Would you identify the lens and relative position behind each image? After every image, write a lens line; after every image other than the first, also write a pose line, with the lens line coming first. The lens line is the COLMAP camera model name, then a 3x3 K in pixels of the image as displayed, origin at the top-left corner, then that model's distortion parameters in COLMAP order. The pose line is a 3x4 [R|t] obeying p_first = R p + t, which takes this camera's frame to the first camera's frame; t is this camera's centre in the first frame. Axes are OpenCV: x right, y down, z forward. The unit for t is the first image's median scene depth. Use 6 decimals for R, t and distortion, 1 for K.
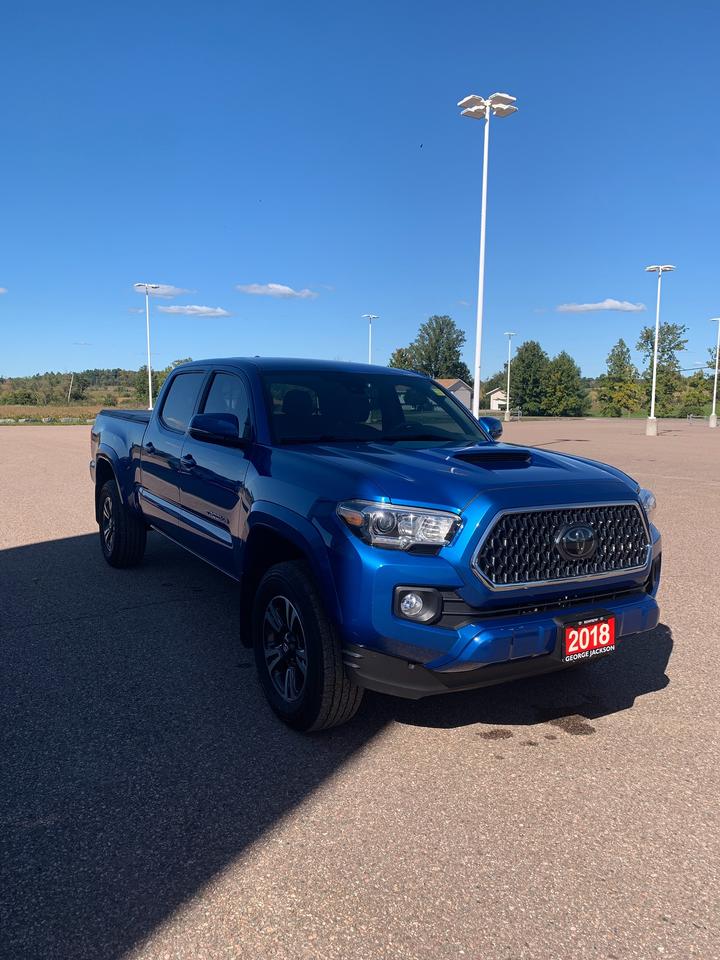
lens RADIAL K [[742.5, 0, 362.1], [0, 742.5, 478.5], [0, 0, 1]] dist [0.008153, -0.003112]
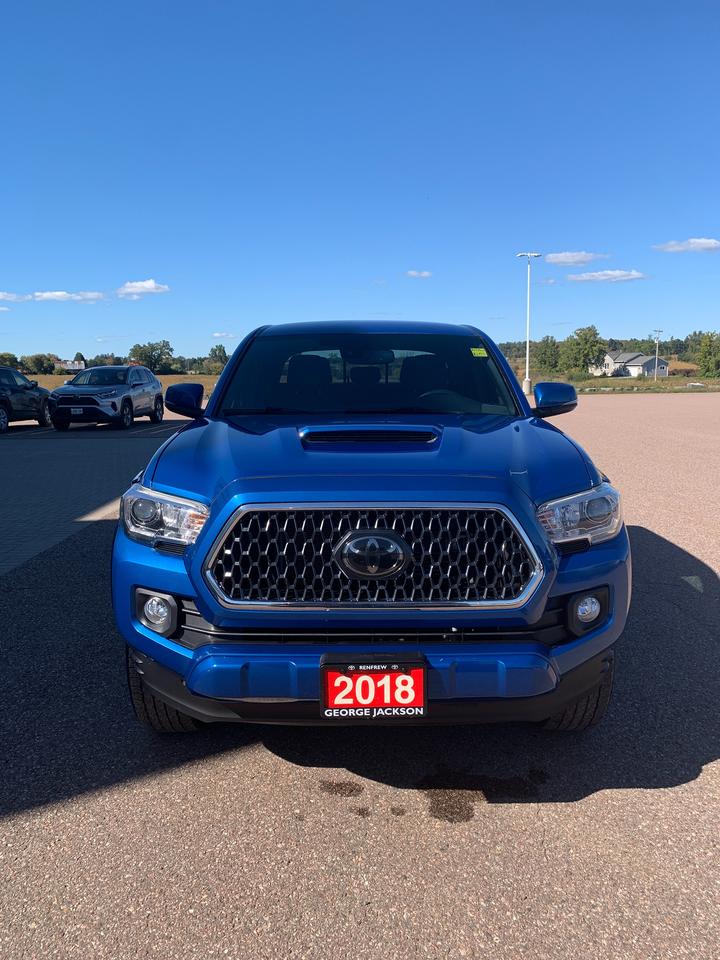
lens RADIAL K [[742.5, 0, 360.2], [0, 742.5, 481.6], [0, 0, 1]] dist [0.008153, -0.003112]
pose [[0.856643, 0.053406, -0.513138, 0.634039], [-0.031263, 0.998173, 0.051694, -0.022178], [0.514962, -0.028241, 0.856748, 0.376651]]
